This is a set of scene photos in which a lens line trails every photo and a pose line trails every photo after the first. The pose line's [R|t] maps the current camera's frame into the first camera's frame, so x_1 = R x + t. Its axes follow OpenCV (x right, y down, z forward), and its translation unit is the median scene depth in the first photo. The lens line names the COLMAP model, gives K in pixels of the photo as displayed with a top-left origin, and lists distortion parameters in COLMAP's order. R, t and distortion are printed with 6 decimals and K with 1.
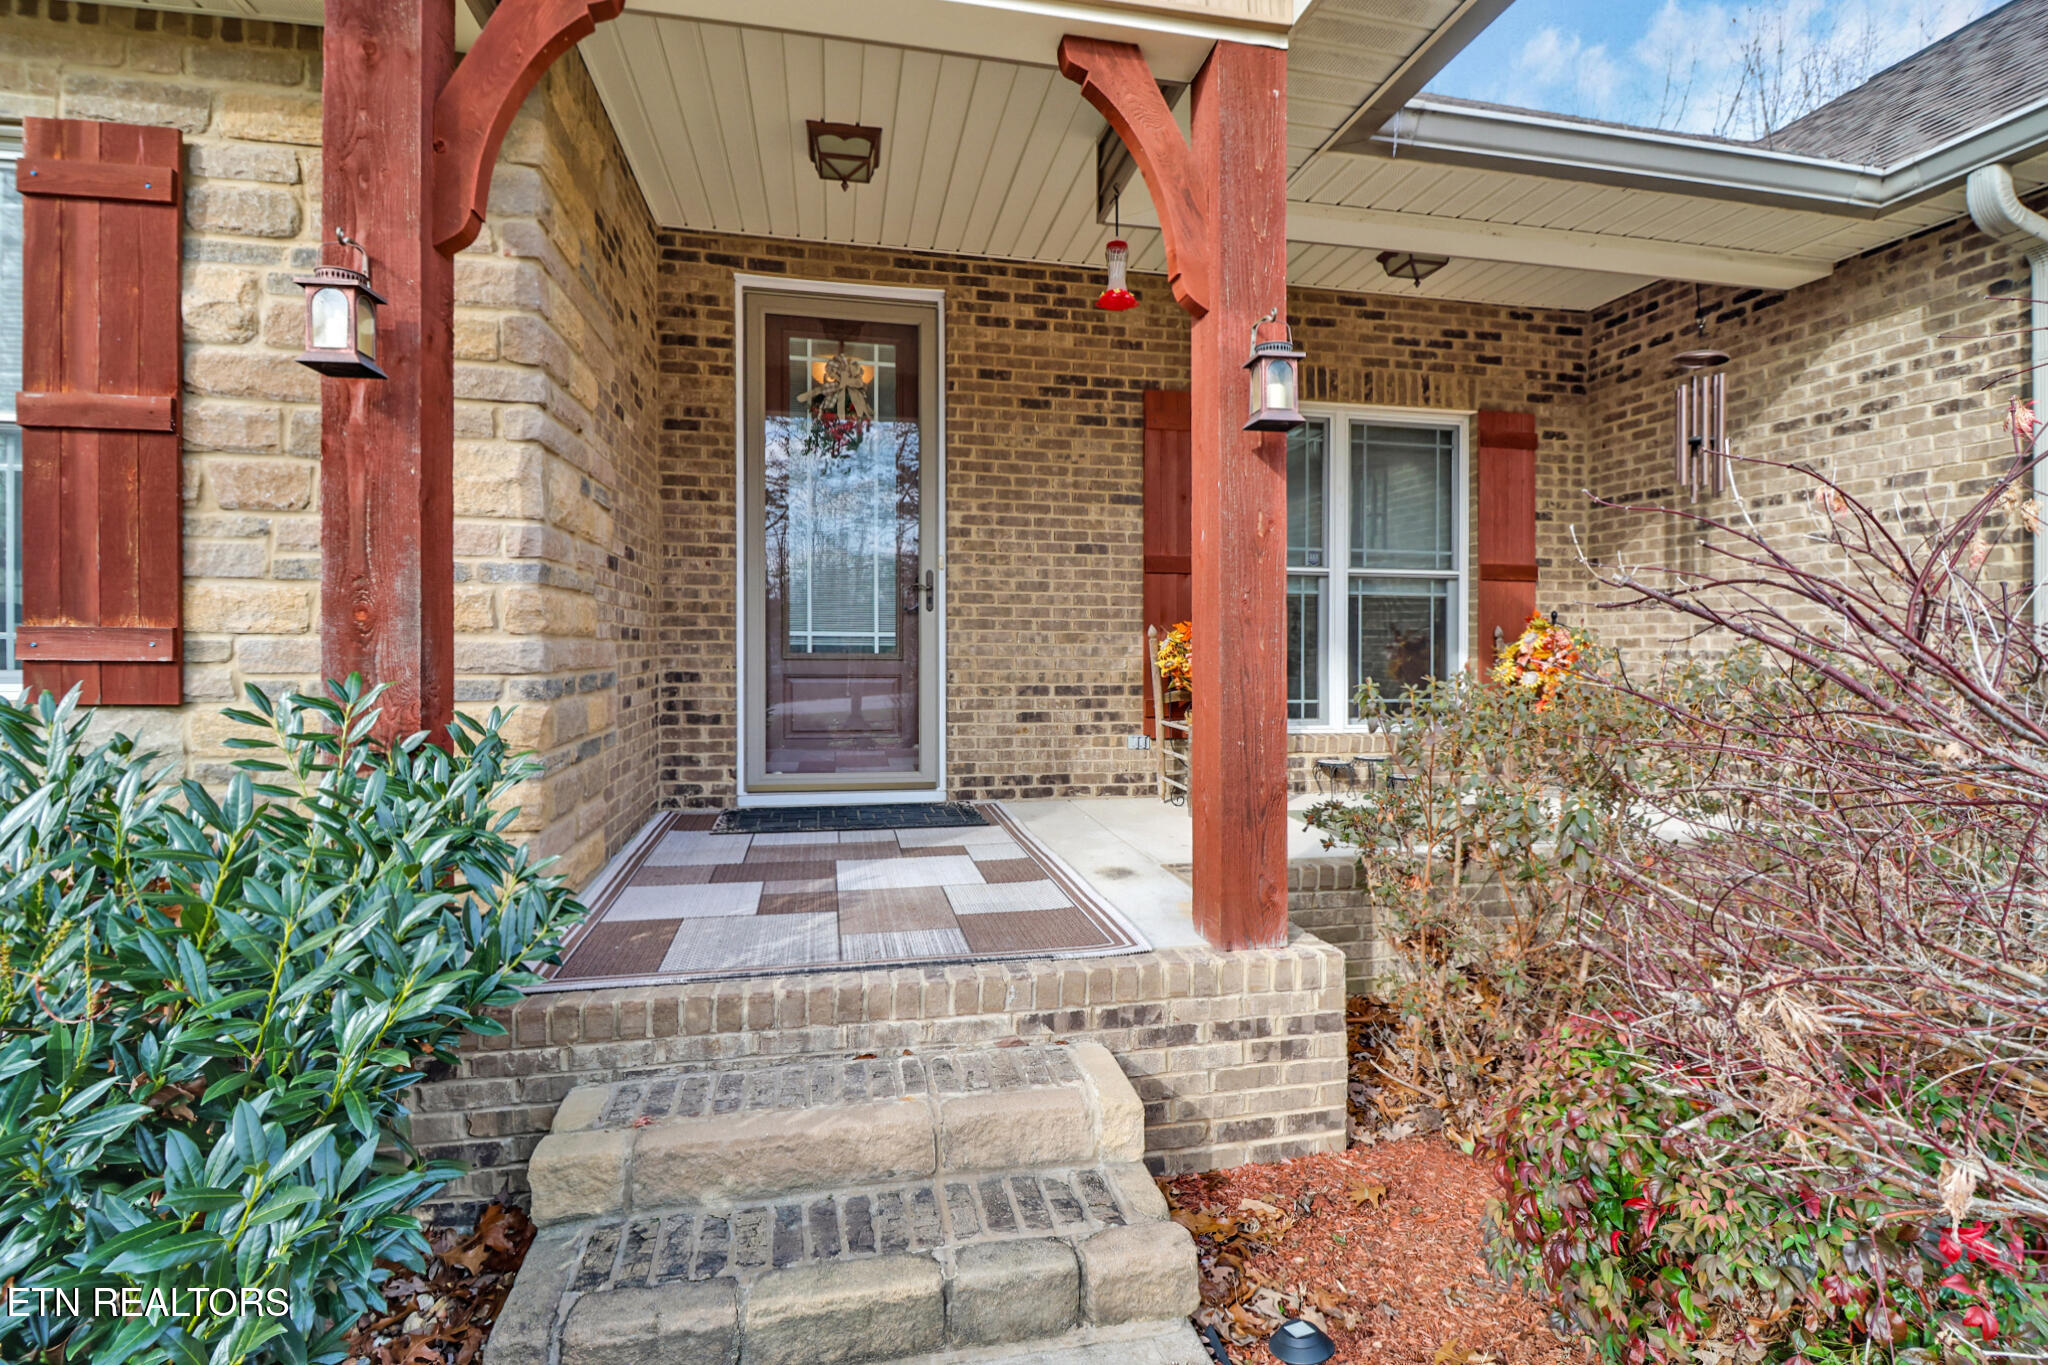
lens RADIAL K [[1003.1, 0, 1024.0], [0, 1003.1, 682.5], [0, 0, 1]] dist [0.001236, -0.015791]
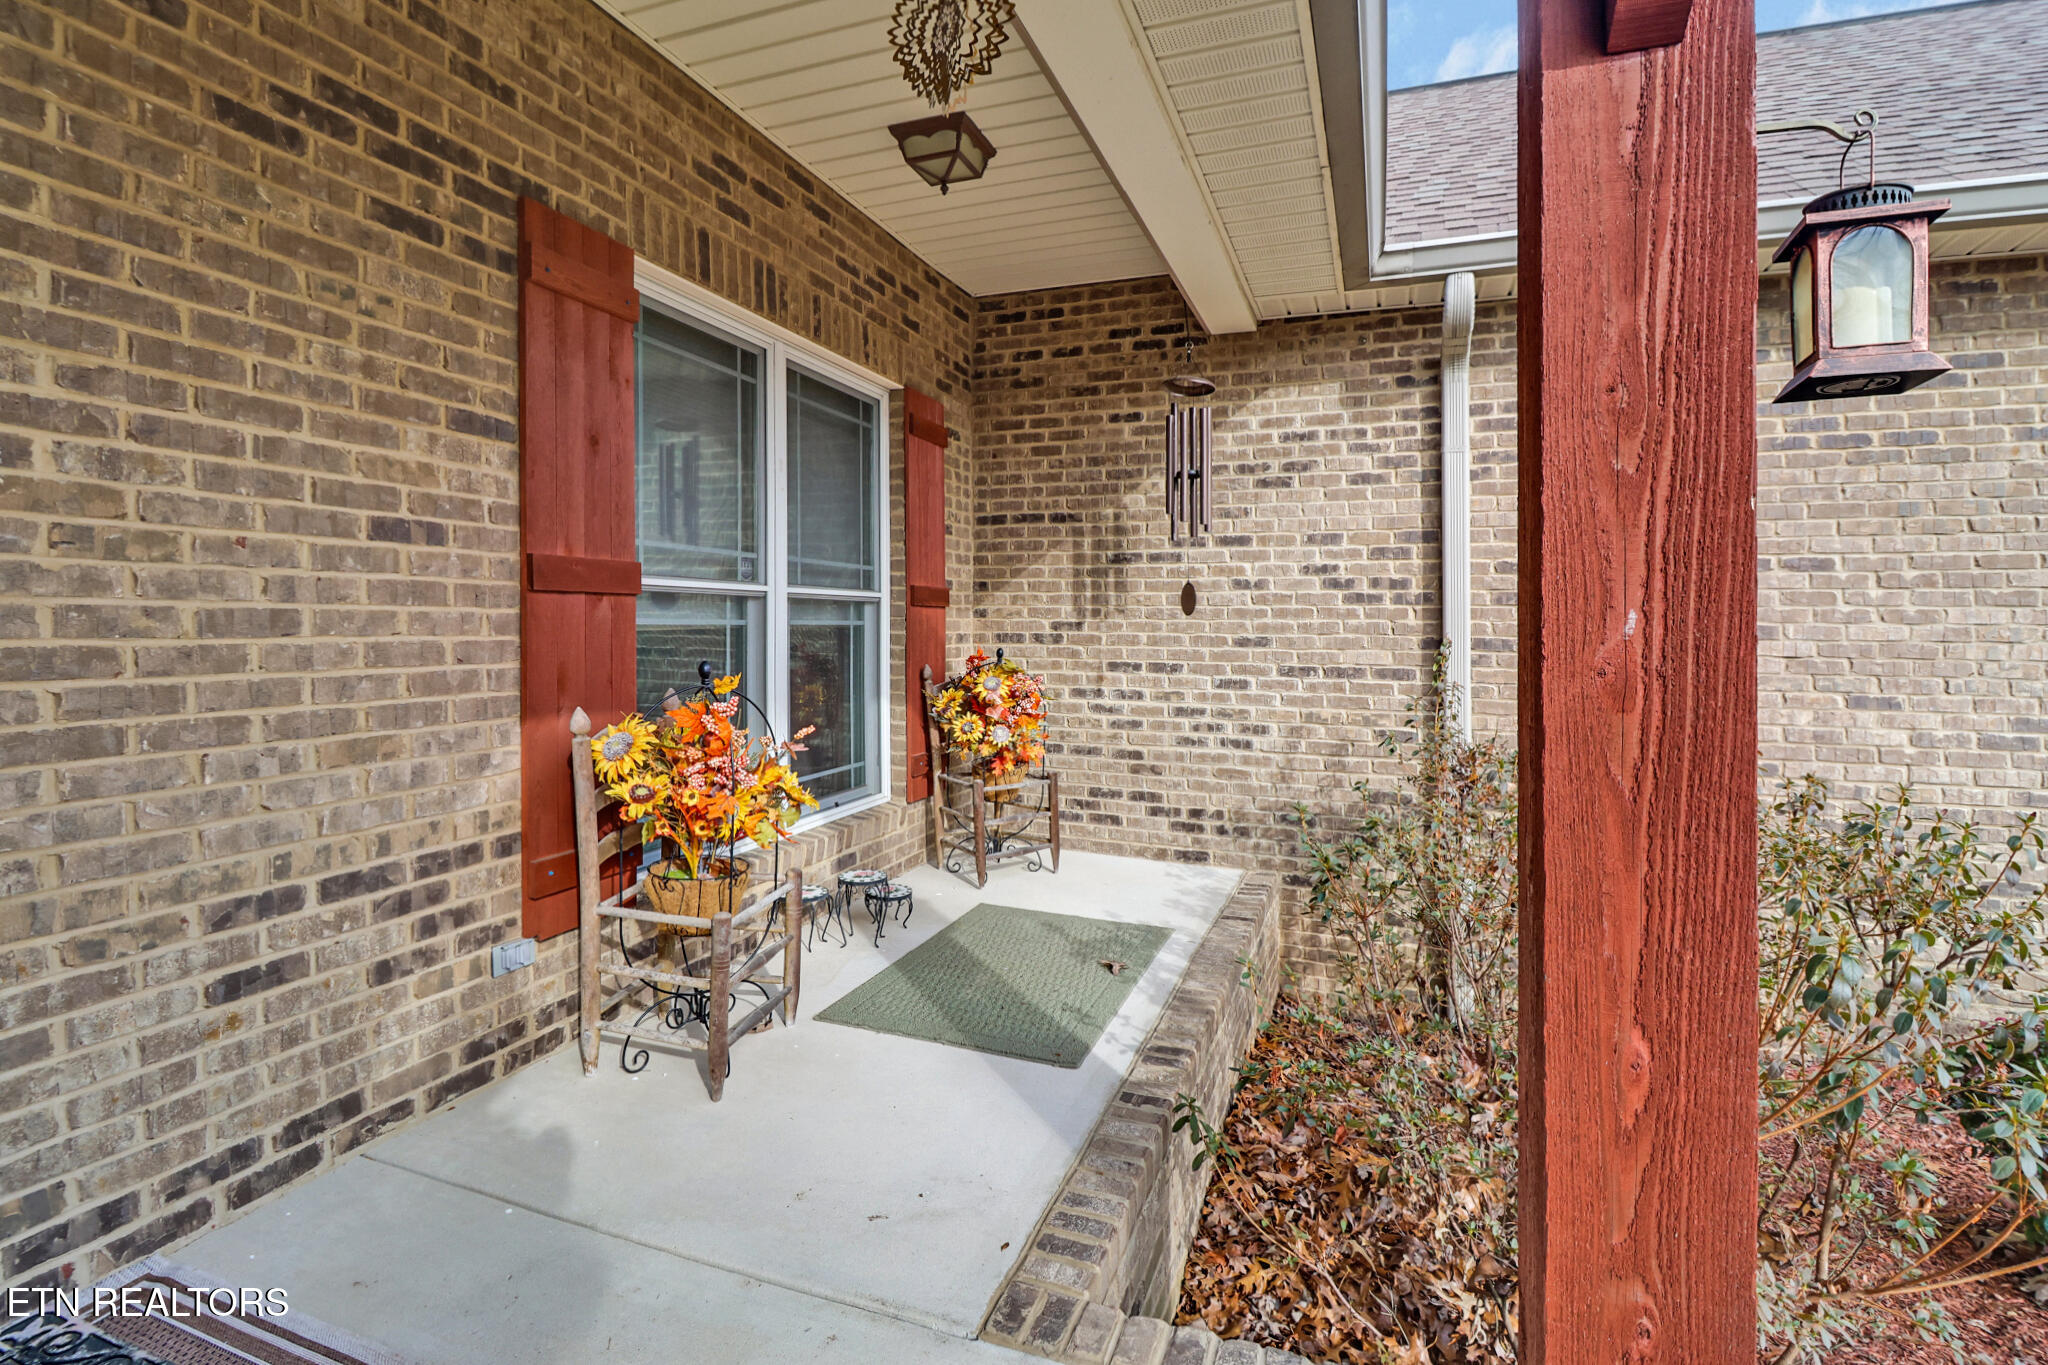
lens RADIAL K [[960.5, 0, 1038.1], [0, 960.5, 639.8], [0, 0, 1]] dist [-0.000368, -0.014037]
pose [[0.514166, -0.018024, 0.857501, -0.140159], [0.022103, 0.999726, 0.007761, -0.085781], [-0.857406, 0.014963, 0.514423, 0.575375]]
